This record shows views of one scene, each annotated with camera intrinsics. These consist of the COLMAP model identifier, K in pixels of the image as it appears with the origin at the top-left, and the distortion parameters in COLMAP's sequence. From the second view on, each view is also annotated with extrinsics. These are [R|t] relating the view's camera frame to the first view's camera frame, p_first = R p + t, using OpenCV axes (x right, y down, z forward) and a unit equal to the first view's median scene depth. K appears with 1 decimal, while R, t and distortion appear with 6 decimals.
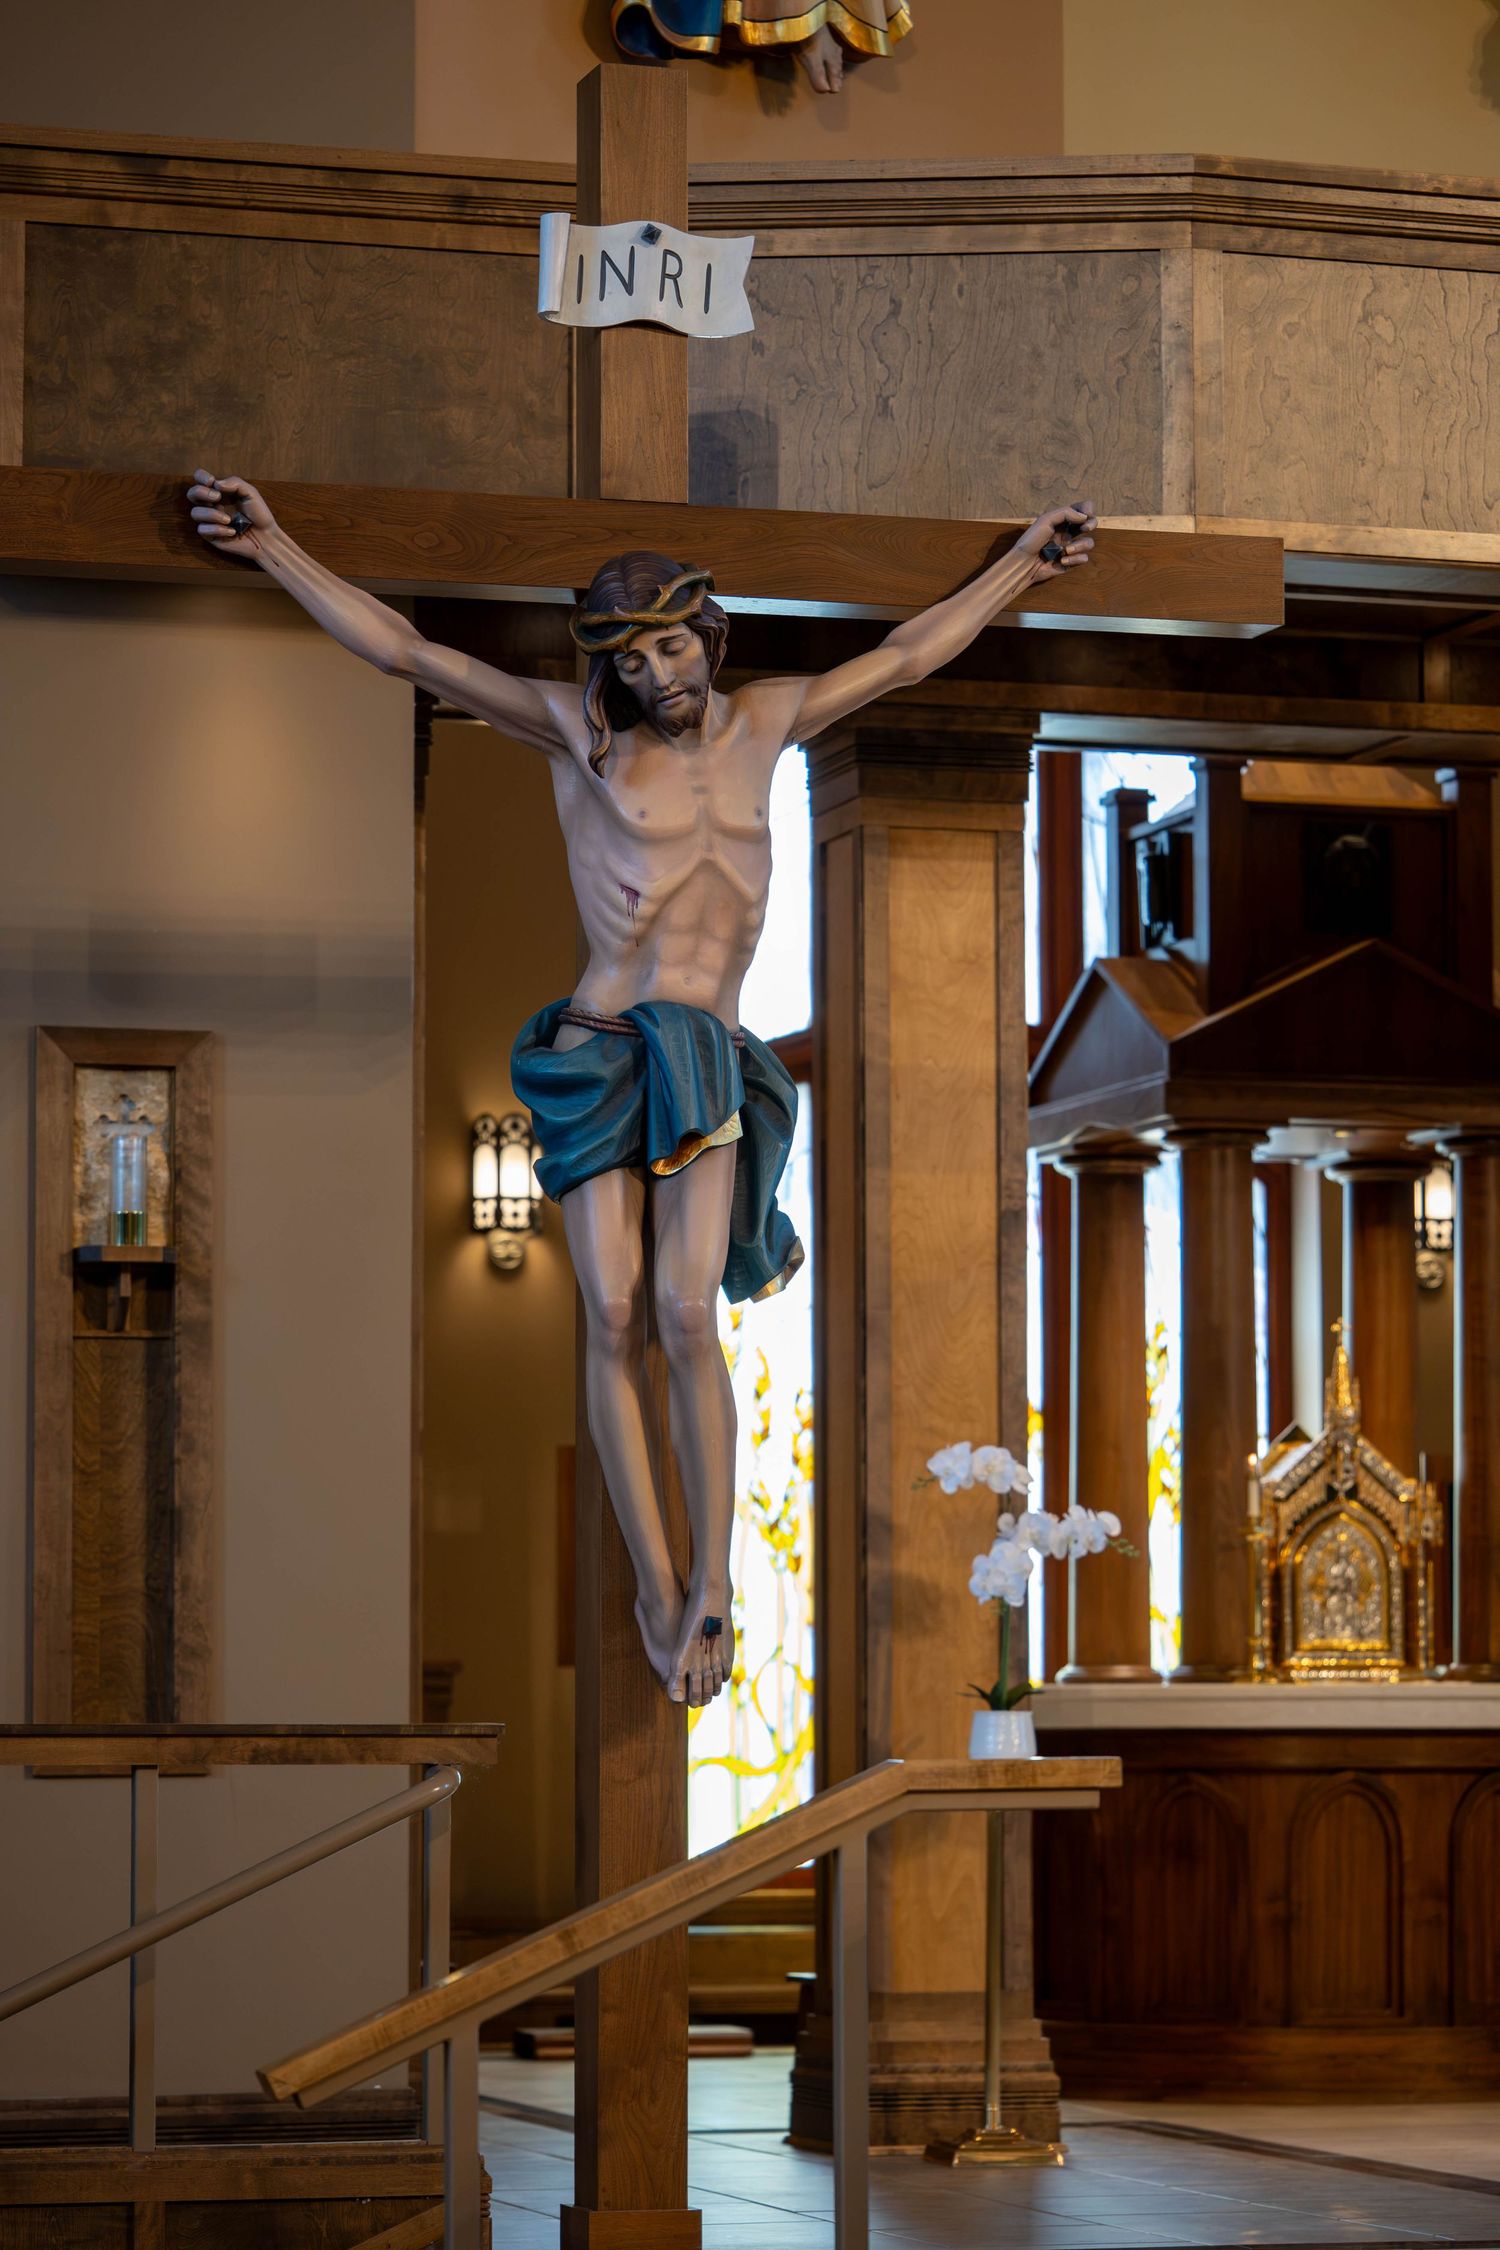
lens RADIAL K [[6146.3, 0, 749.3], [0, 6146.3, 1124.9], [0, 0, 1]] dist [0.101398, 0.000000]
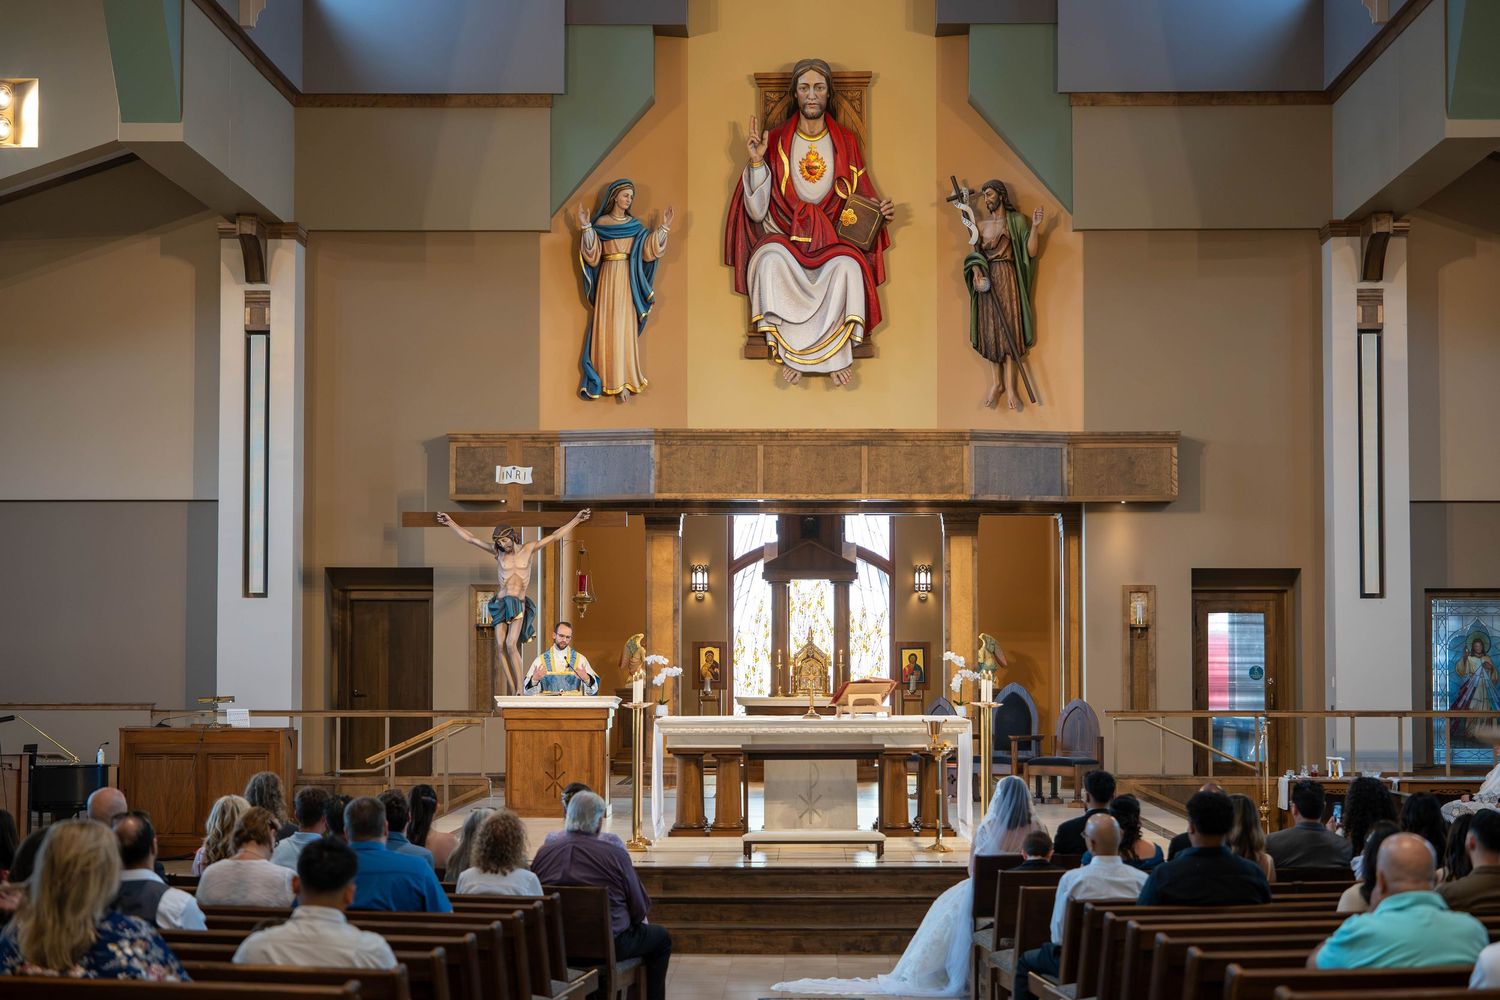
lens RADIAL K [[3018.8, 0, 750.4], [0, 3018.8, 500.8], [0, 0, 1]] dist [-0.007815, 0.000000]
pose [[0.948334, -0.011480, -0.317066, 1.010849], [0.025675, 0.998844, 0.040628, -0.199059], [0.316233, -0.046669, 0.947533, -1.546050]]
